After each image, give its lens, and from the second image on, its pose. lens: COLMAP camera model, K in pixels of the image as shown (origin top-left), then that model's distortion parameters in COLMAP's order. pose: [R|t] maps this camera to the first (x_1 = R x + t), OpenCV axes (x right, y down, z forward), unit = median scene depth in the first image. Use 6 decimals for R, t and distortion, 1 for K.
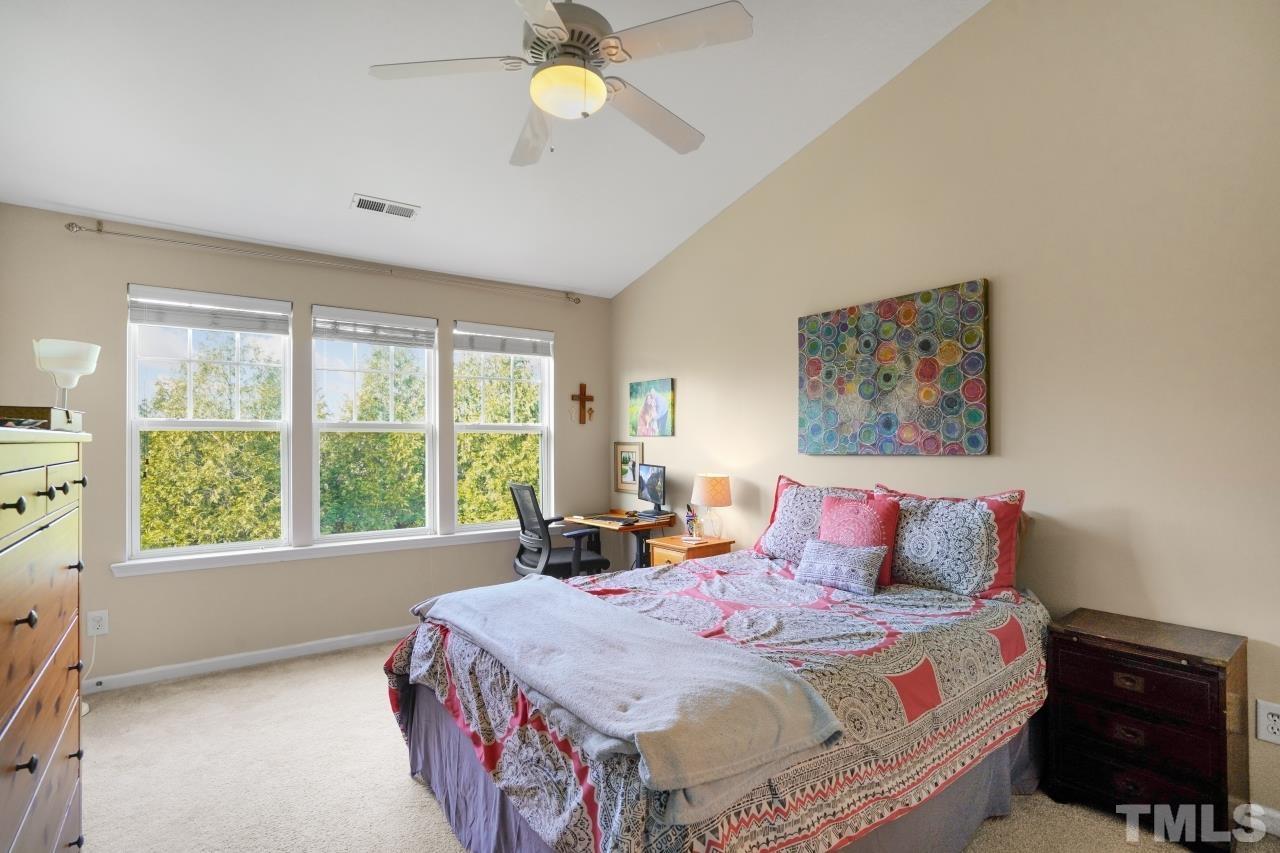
lens RADIAL K [[598.8, 0, 640.0], [0, 598.8, 426.5], [0, 0, 1]] dist [-0.059094, 0.023204]
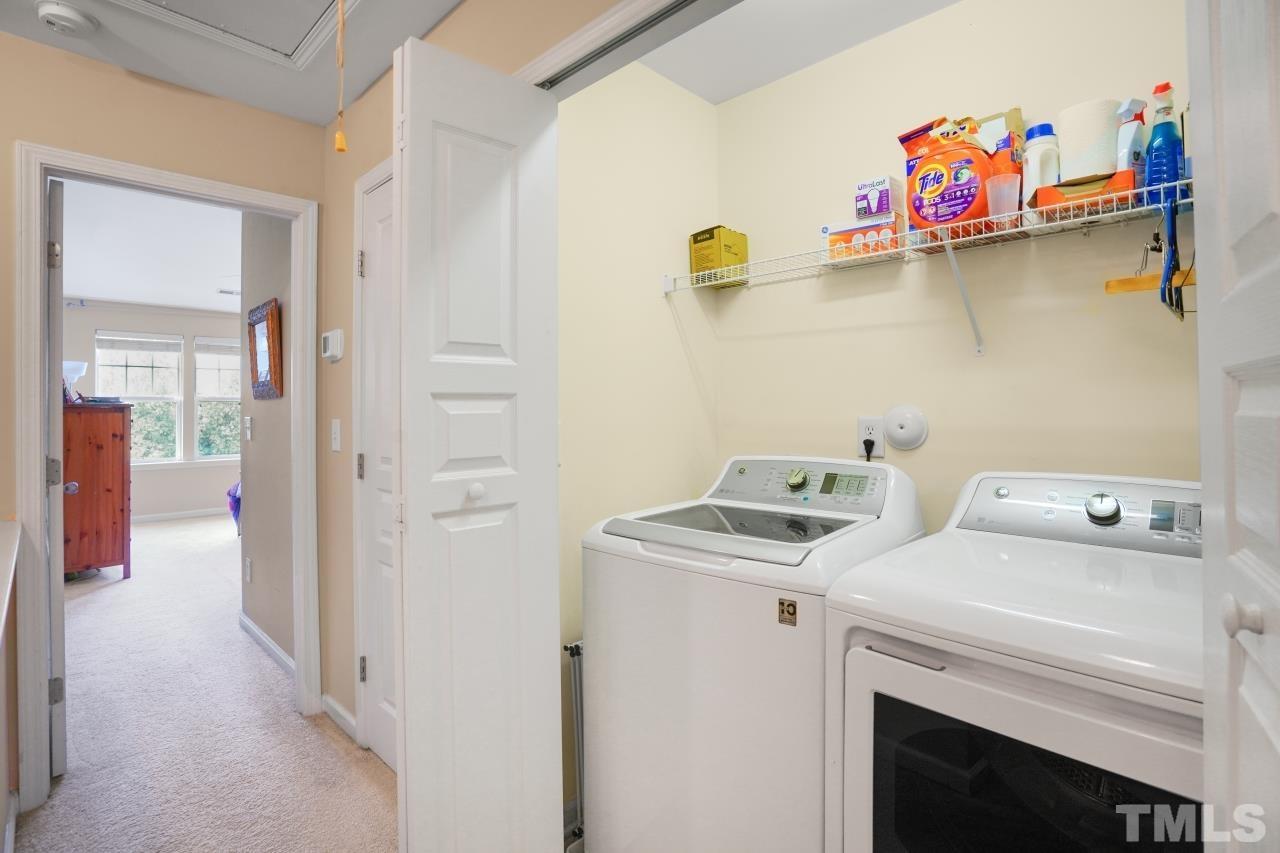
lens RADIAL K [[598.8, 0, 640.0], [0, 598.8, 426.5], [0, 0, 1]] dist [-0.059094, 0.023204]
pose [[0.986684, 0.018665, 0.161575, 0.640858], [-0.026205, 0.998658, 0.044664, -0.044248], [-0.160524, -0.048303, 0.985849, -1.246423]]
